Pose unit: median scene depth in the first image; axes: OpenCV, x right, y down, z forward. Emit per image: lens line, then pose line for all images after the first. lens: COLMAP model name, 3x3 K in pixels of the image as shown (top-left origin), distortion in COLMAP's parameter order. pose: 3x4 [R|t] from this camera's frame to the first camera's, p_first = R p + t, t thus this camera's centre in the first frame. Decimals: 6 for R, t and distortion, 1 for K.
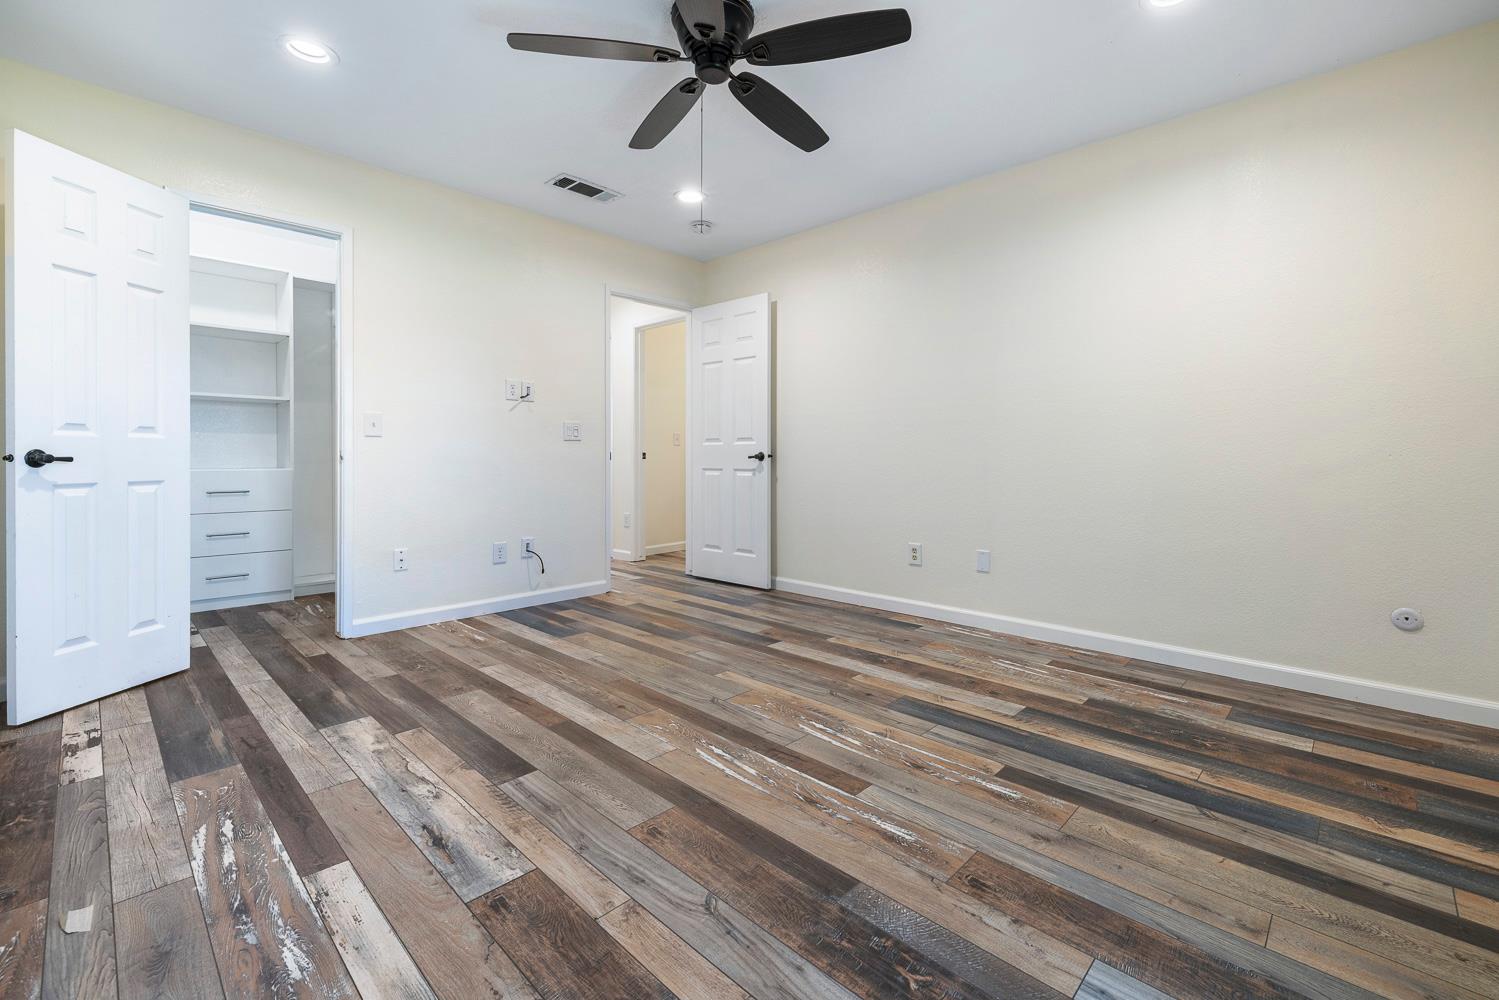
lens RADIAL K [[643.0, 0, 749.3], [0, 643.0, 467.3], [0, 0, 1]] dist [0.002079, 0.000287]
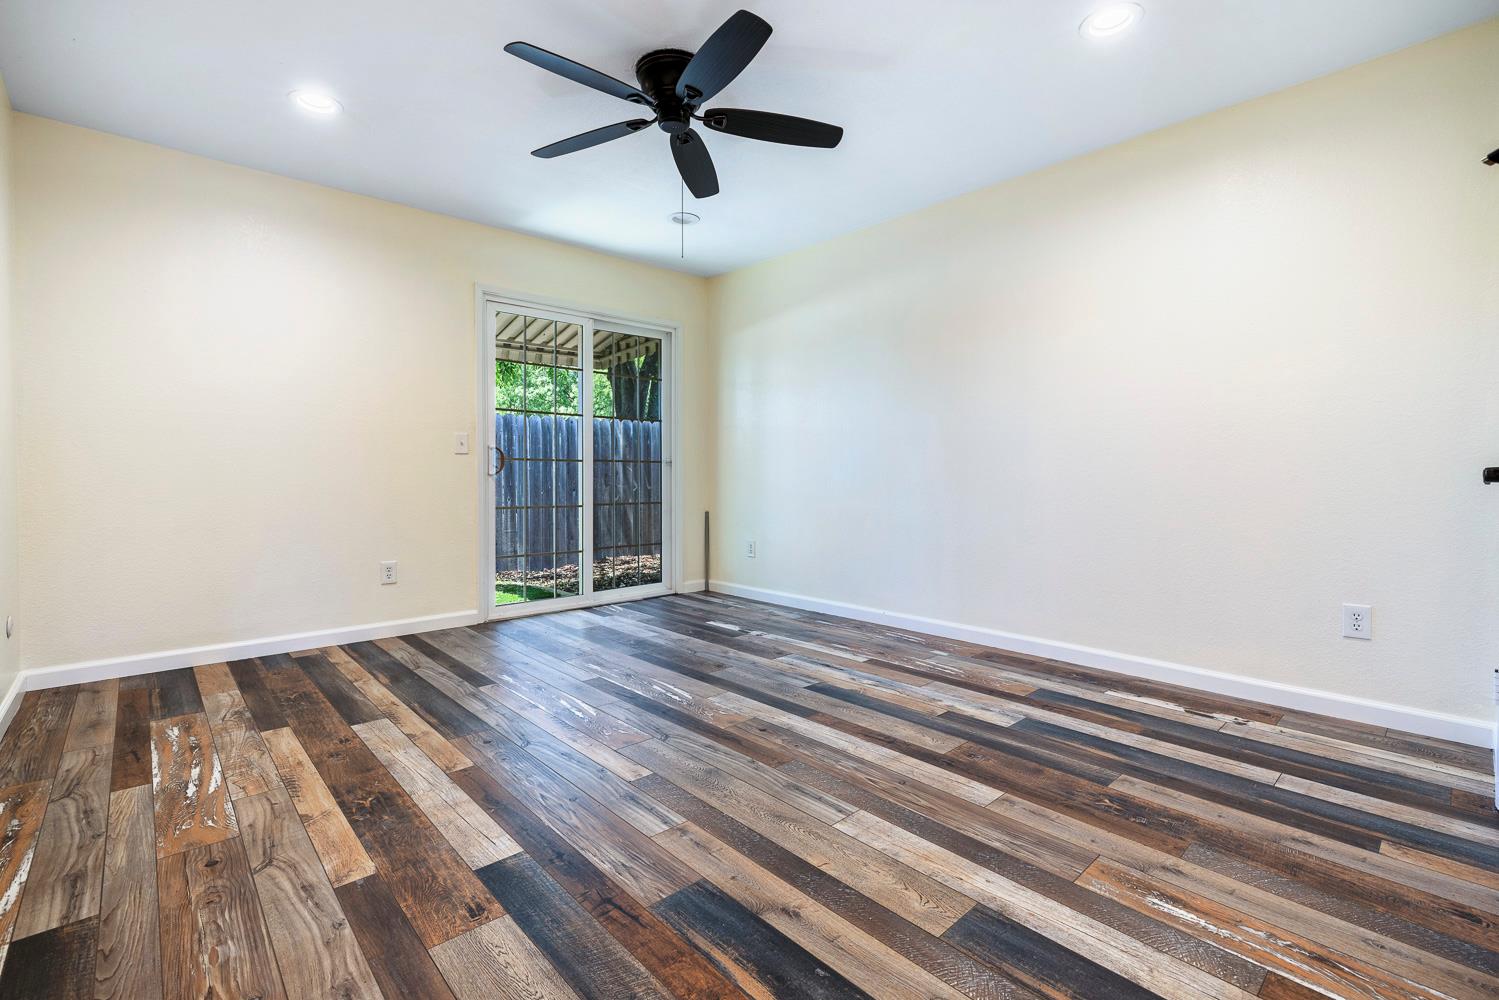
lens RADIAL K [[687.3, 0, 749.5], [0, 687.3, 500.0], [0, 0, 1]] dist [-0.000133, -0.000080]
pose [[-0.998238, -0.003040, 0.059260, -0.252277], [0.000298, 0.998418, 0.056235, -0.031887], [-0.059337, 0.056154, -0.996657, 2.121109]]
